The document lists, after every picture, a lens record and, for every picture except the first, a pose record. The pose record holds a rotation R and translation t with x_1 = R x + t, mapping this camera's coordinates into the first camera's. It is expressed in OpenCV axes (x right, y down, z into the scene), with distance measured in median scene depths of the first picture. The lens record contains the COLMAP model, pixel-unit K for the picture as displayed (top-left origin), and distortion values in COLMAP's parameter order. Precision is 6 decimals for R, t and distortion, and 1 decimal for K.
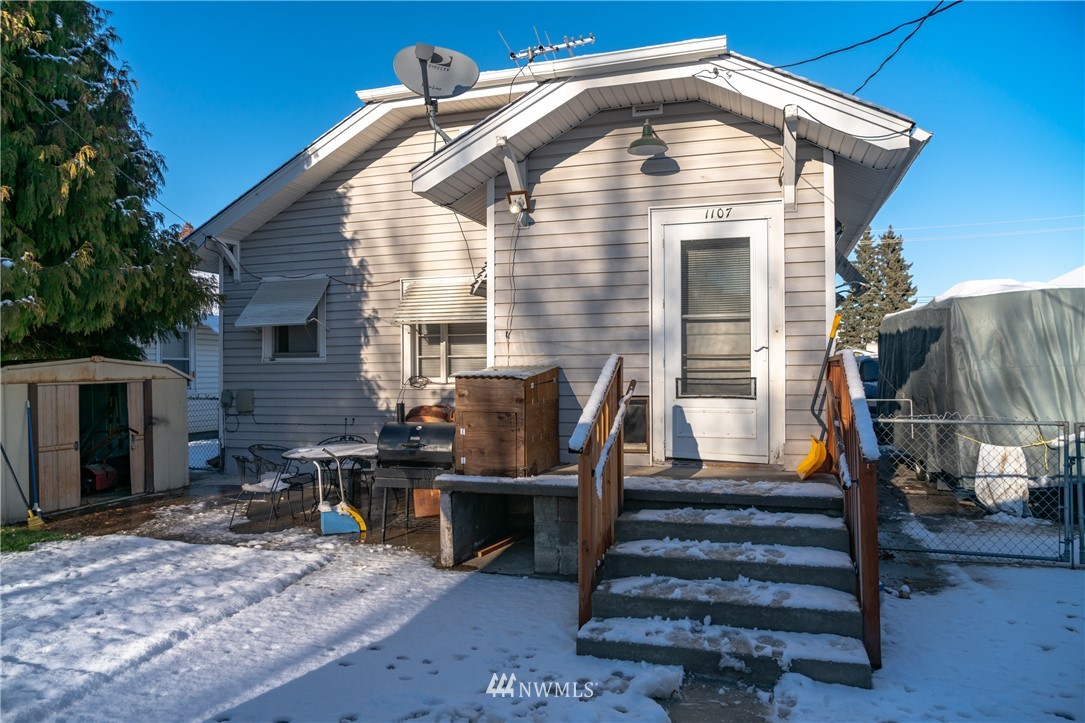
lens RADIAL K [[714.1, 0, 552.4], [0, 714.1, 361.0], [0, 0, 1]] dist [-0.038077, 0.011603]
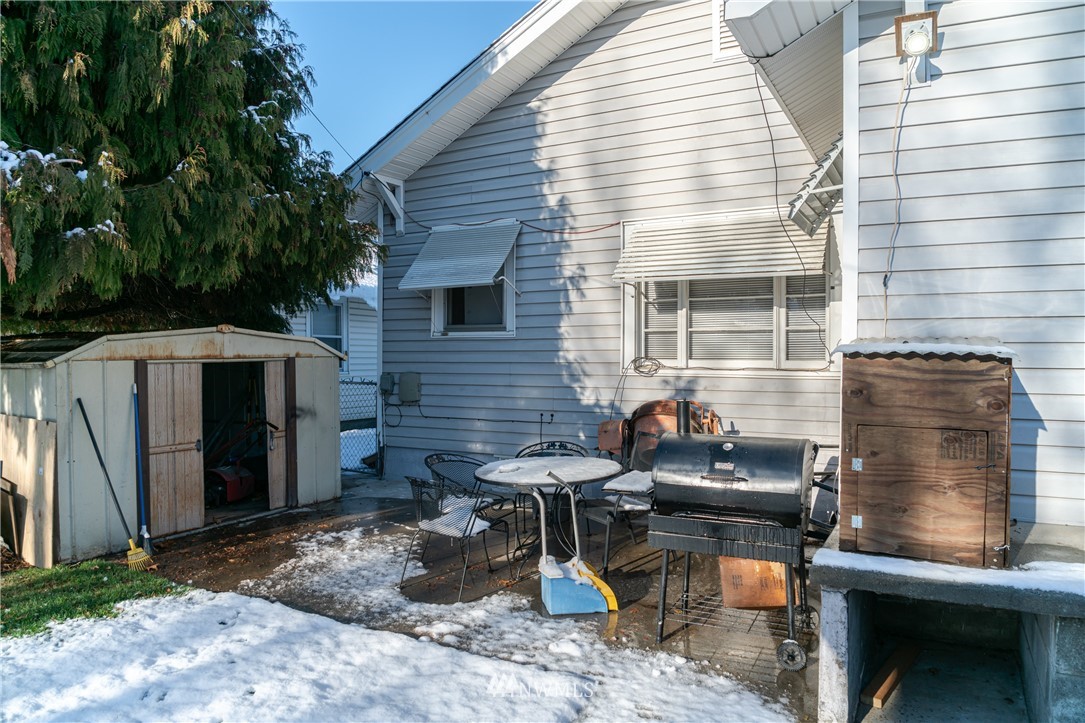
lens RADIAL K [[714.1, 0, 541.1], [0, 714.1, 362.3], [0, 0, 1]] dist [-0.038077, 0.011603]
pose [[0.980258, 0.013166, -0.197282, -0.163771], [-0.008836, 0.999701, 0.022816, 0.011909], [0.197523, -0.020623, 0.980081, 0.314674]]
